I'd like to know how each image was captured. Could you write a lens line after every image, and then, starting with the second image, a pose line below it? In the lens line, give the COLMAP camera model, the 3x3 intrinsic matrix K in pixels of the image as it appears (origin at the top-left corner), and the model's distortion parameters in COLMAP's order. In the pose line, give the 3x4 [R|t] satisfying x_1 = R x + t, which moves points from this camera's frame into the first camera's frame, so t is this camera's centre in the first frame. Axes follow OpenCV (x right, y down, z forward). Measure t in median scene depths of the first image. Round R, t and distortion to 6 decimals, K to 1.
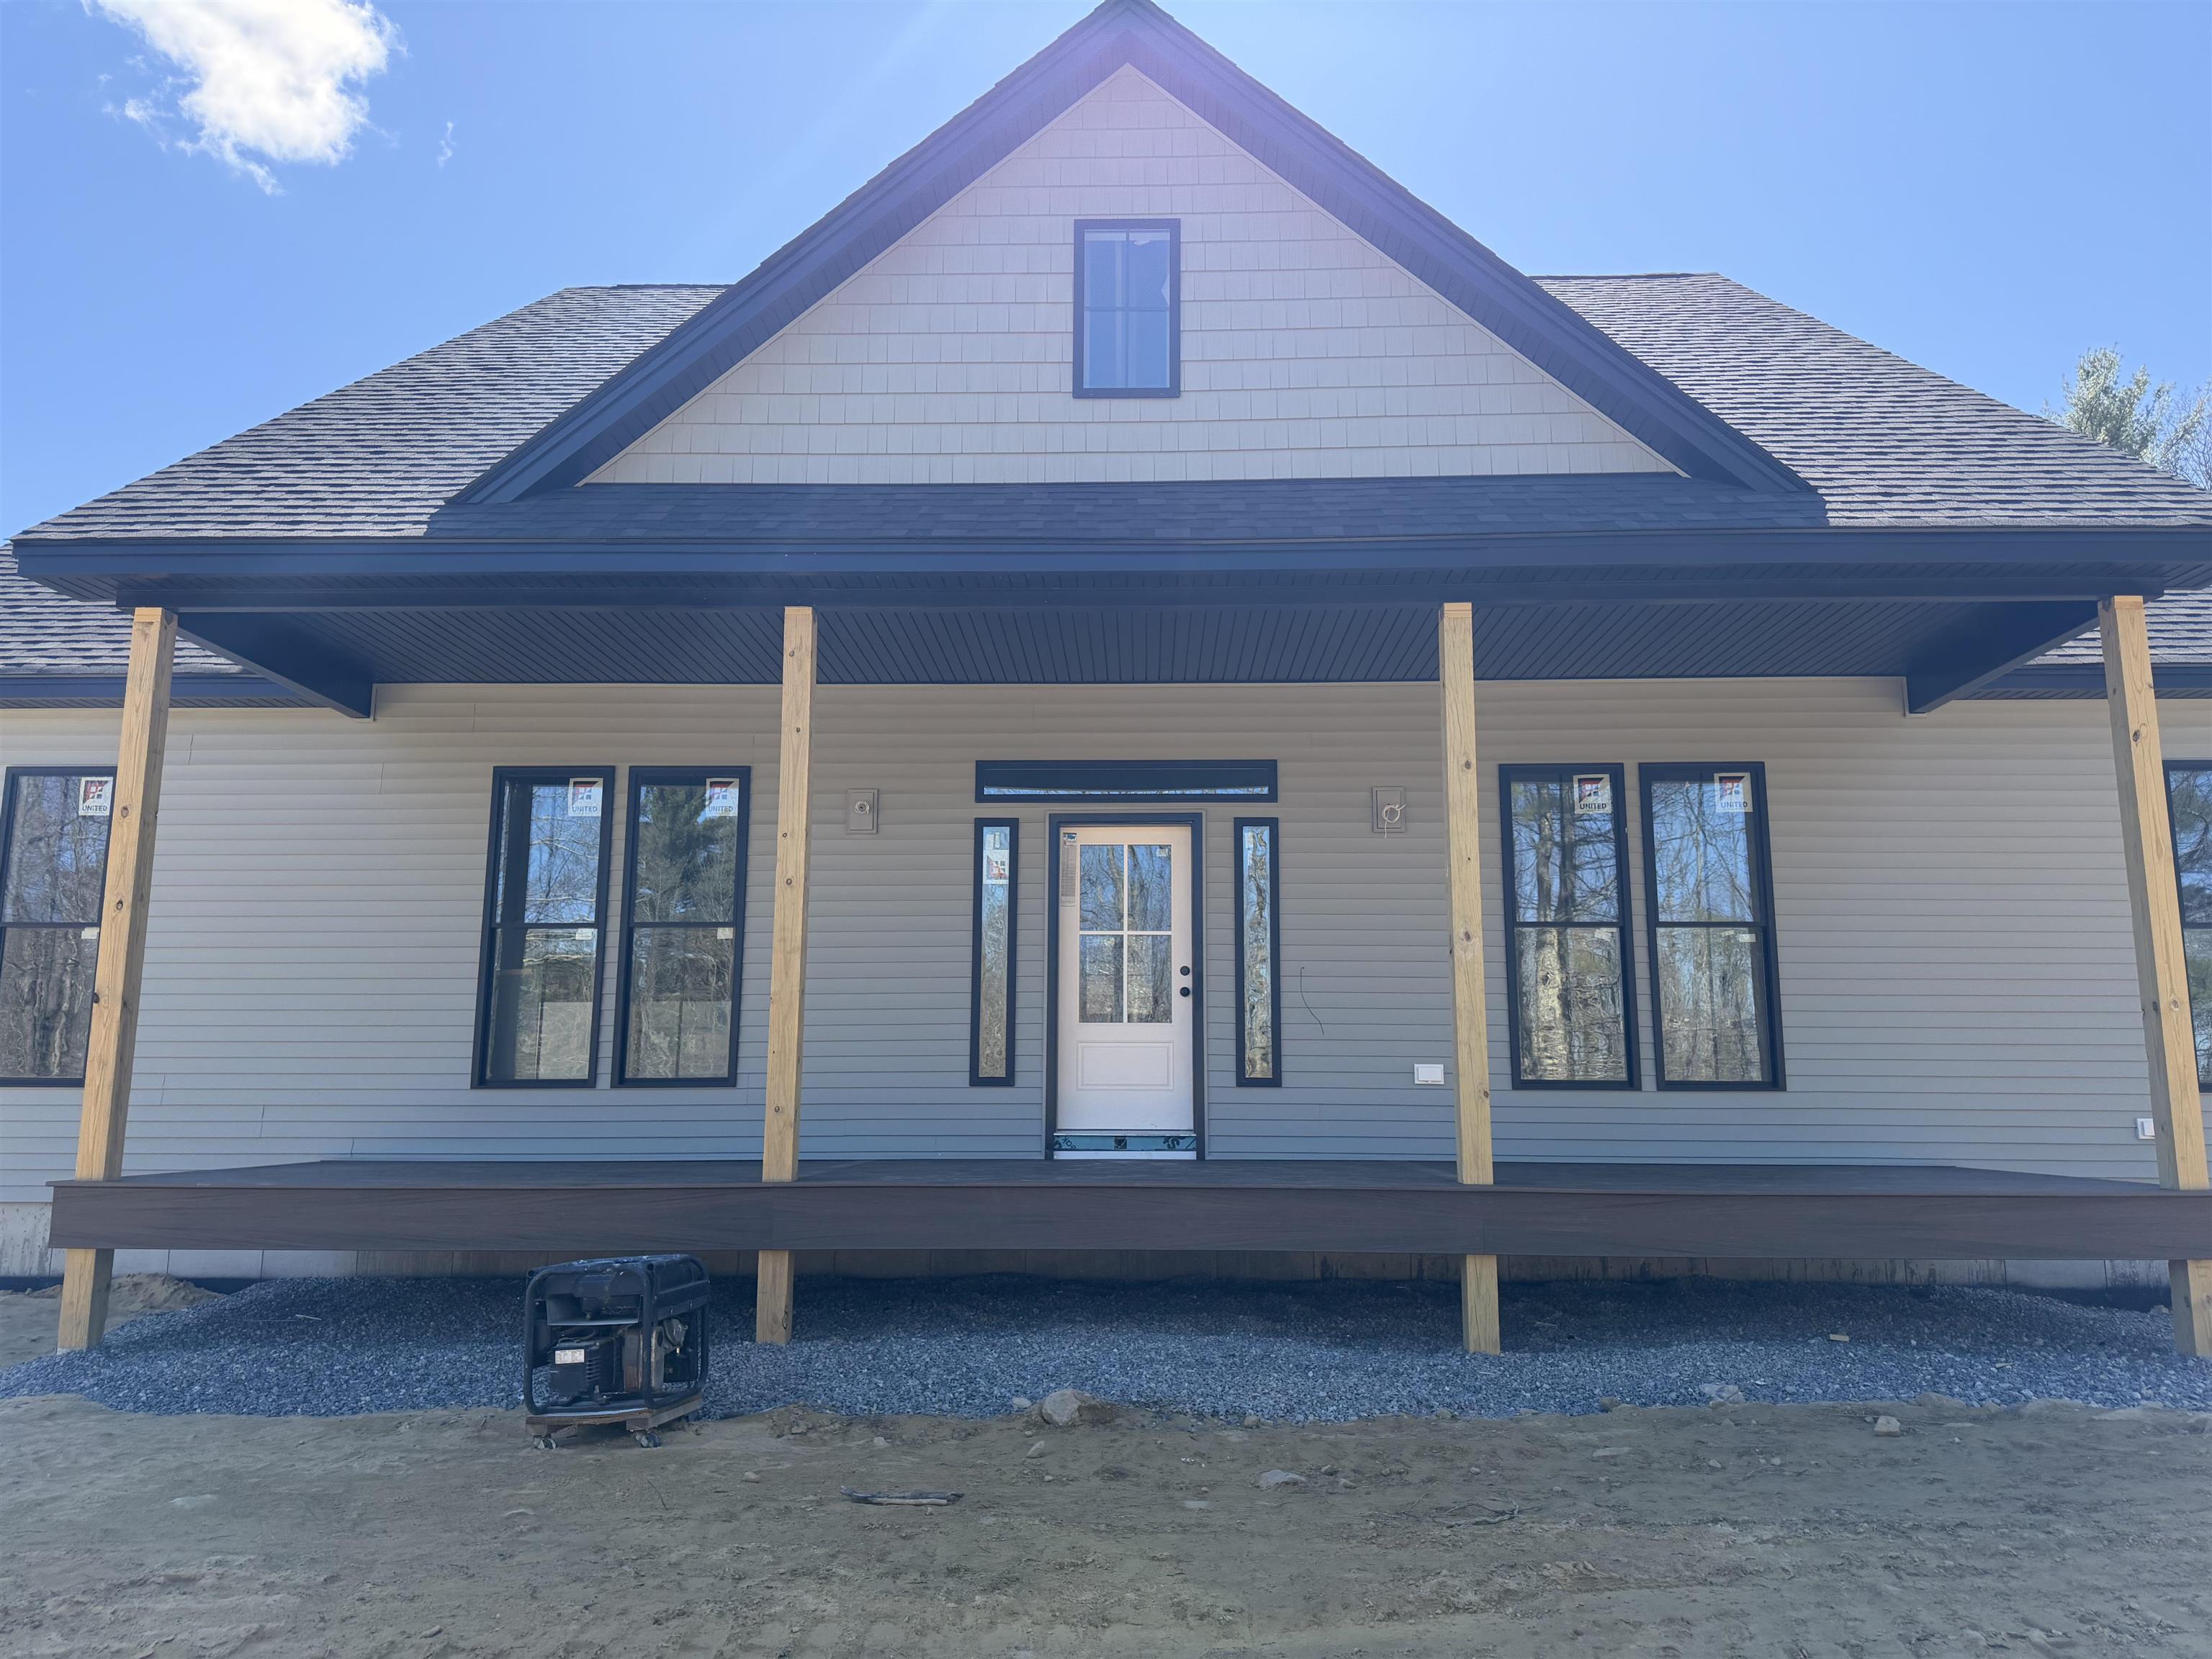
lens RADIAL K [[1540.3, 0, 1103.5], [0, 1540.3, 855.9], [0, 0, 1]] dist [0.129051, -0.144051]
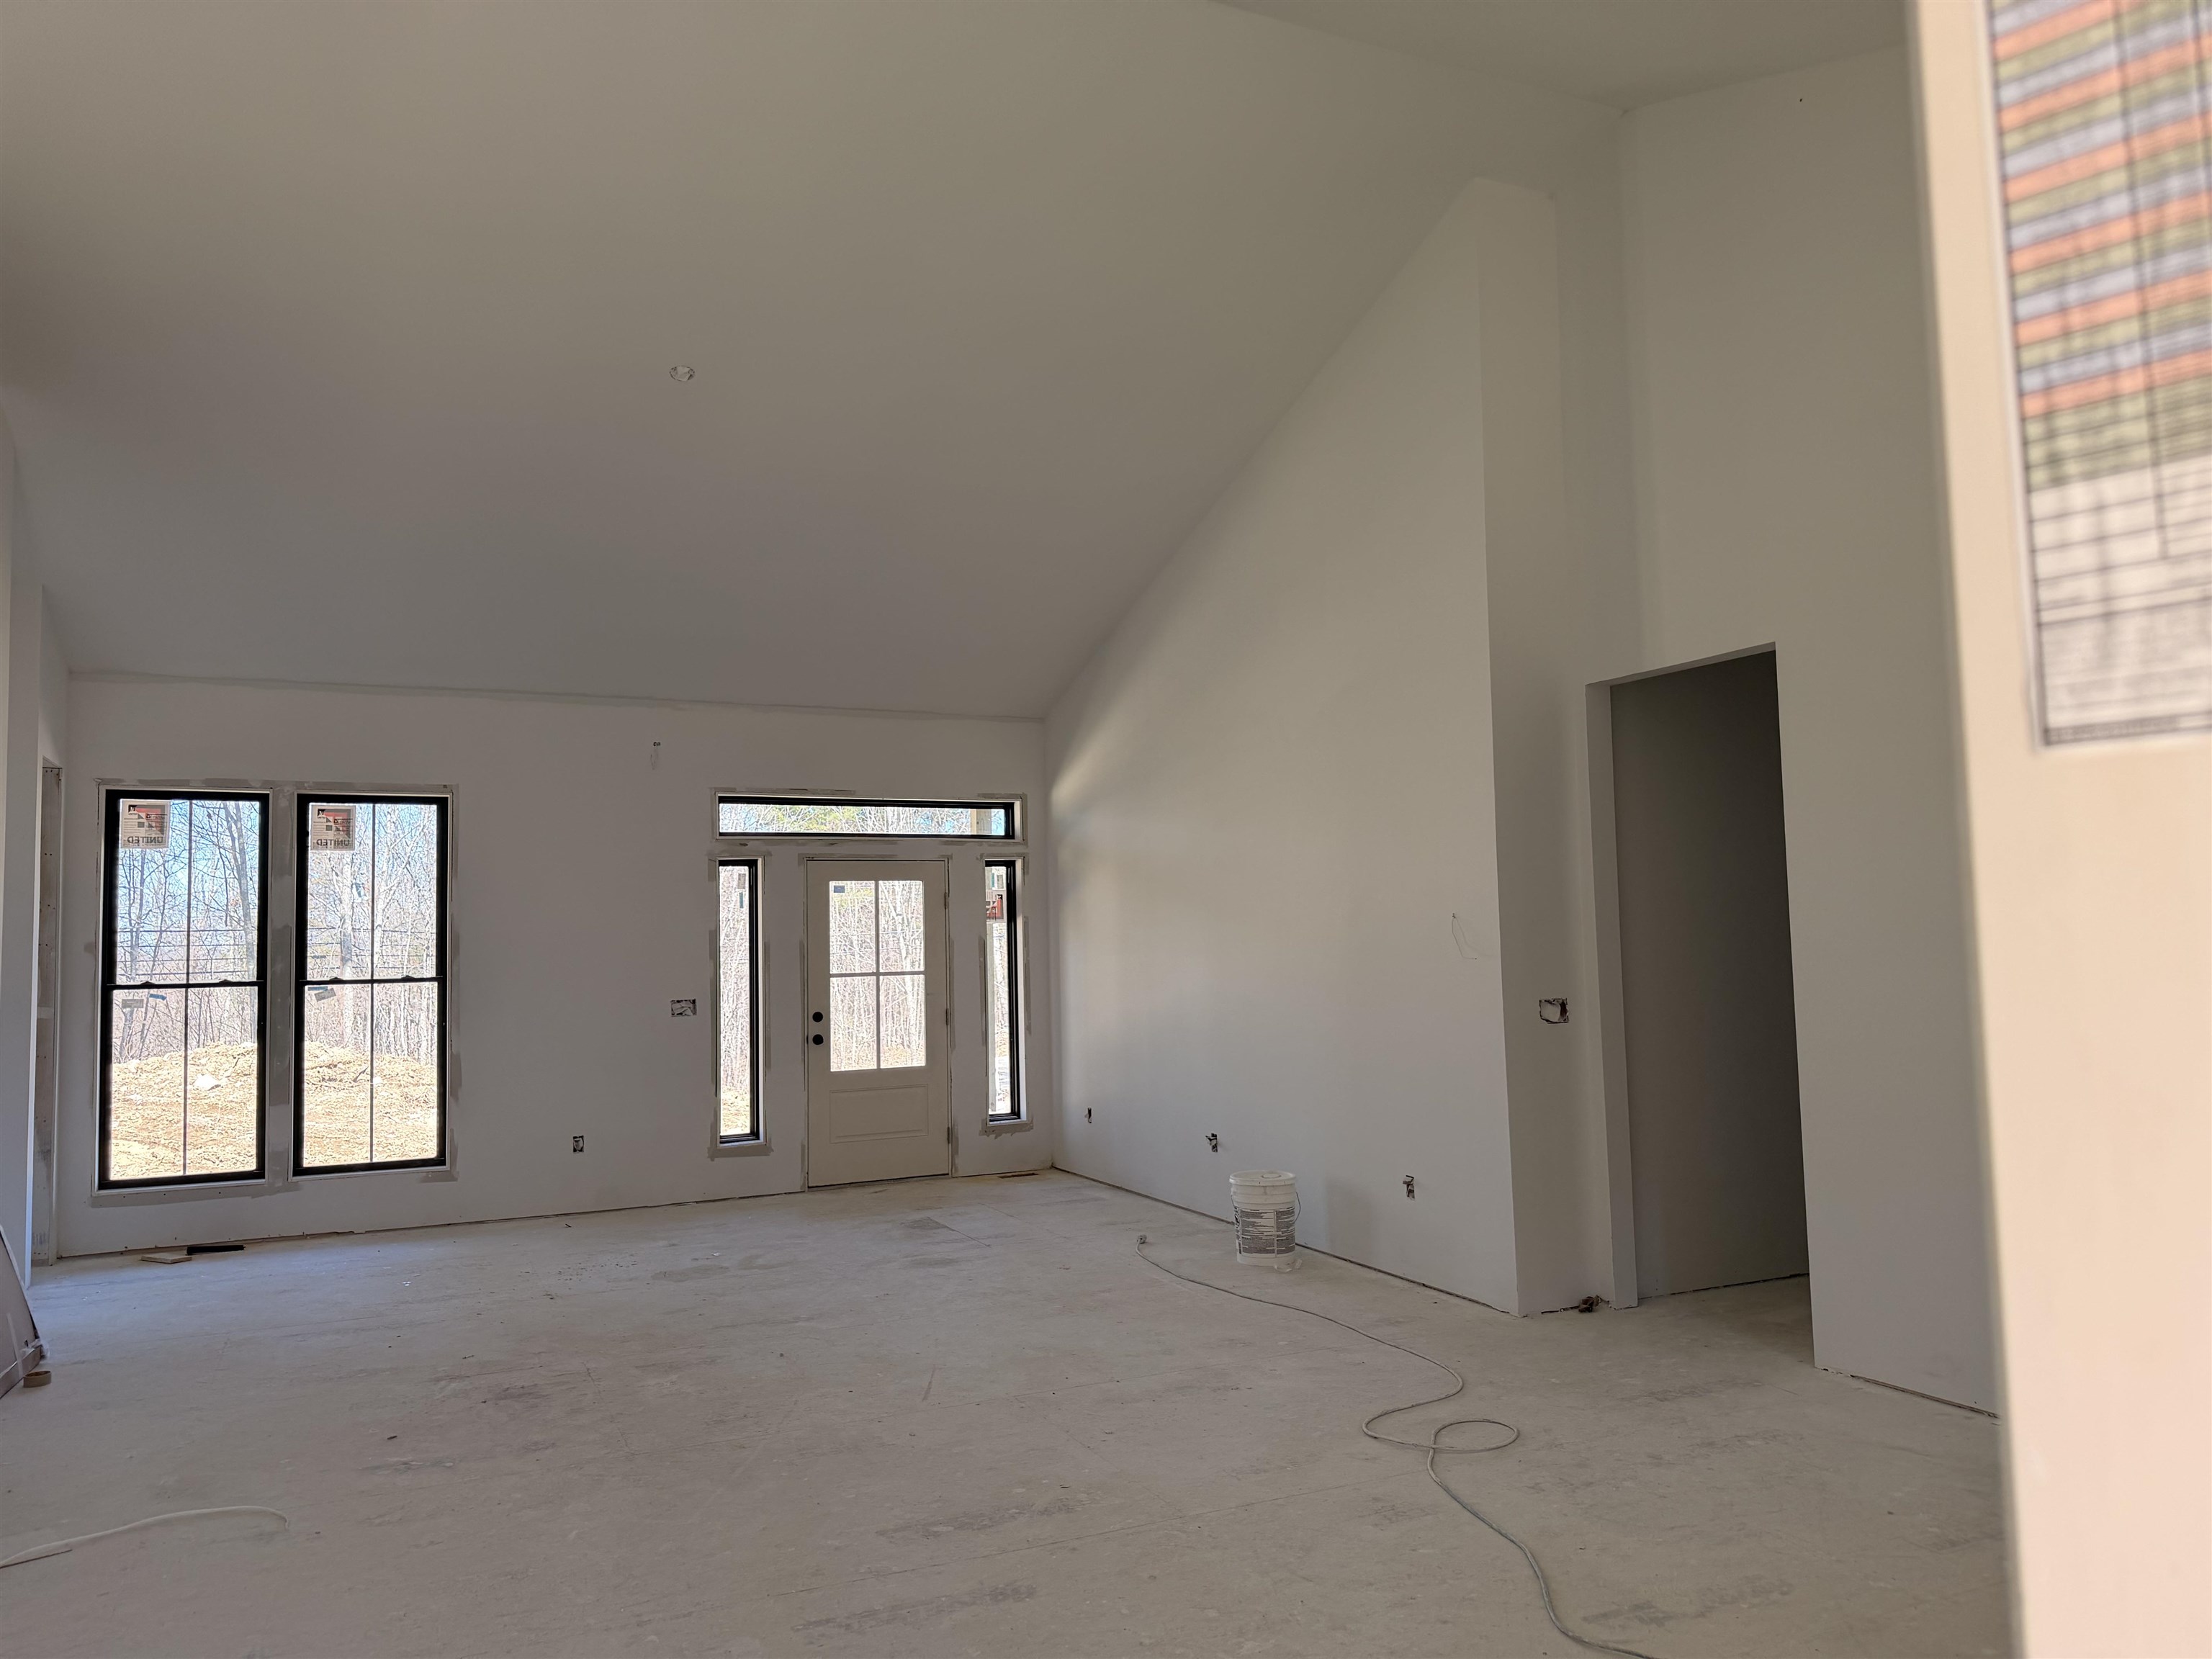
lens RADIAL K [[1540.3, 0, 1103.5], [0, 1540.3, 855.9], [0, 0, 1]] dist [0.129051, -0.144051]
pose [[0.900950, 0.004746, 0.433898, -0.289408], [-0.036196, 0.997277, 0.064250, -0.096479], [-0.432411, -0.073591, 0.898668, 0.055913]]
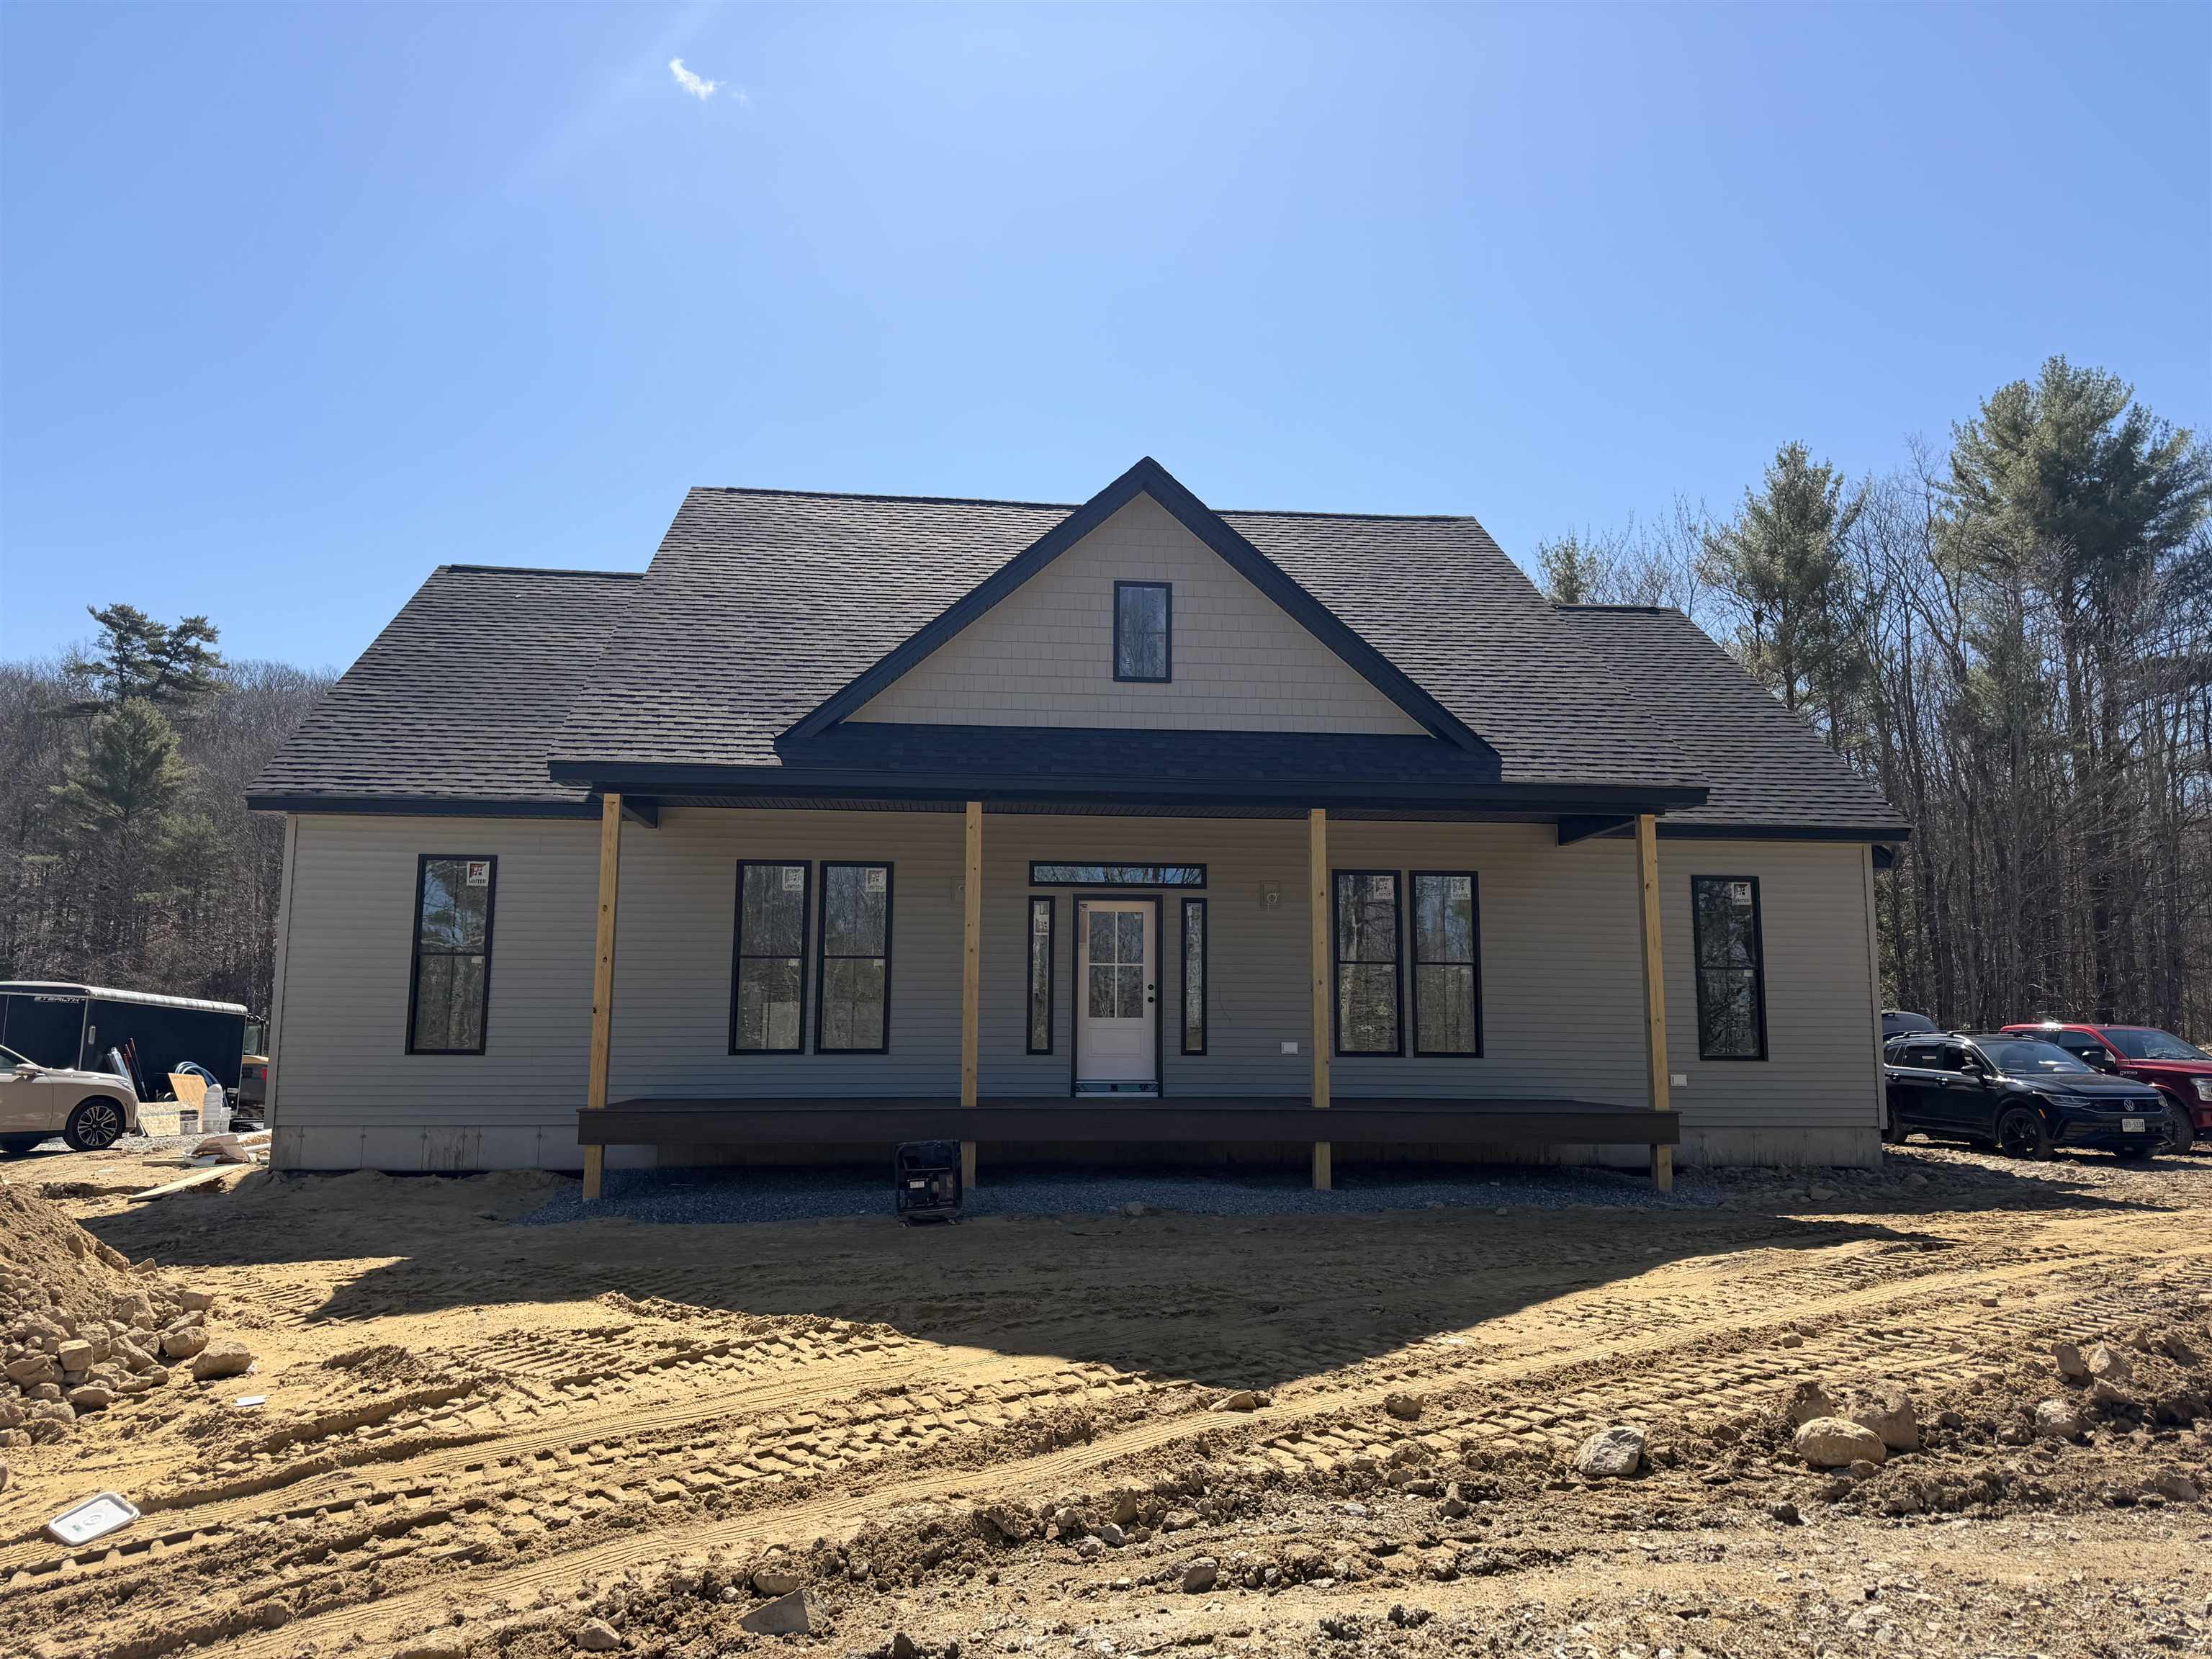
lens RADIAL K [[1540.3, 0, 1103.5], [0, 1540.3, 855.9], [0, 0, 1]] dist [0.129051, -0.144051]
pose [[0.992069, 0.017366, 0.124489, -0.217071], [-0.021598, 0.999231, 0.032729, -0.127244], [-0.123825, -0.035159, 0.991681, -0.688578]]
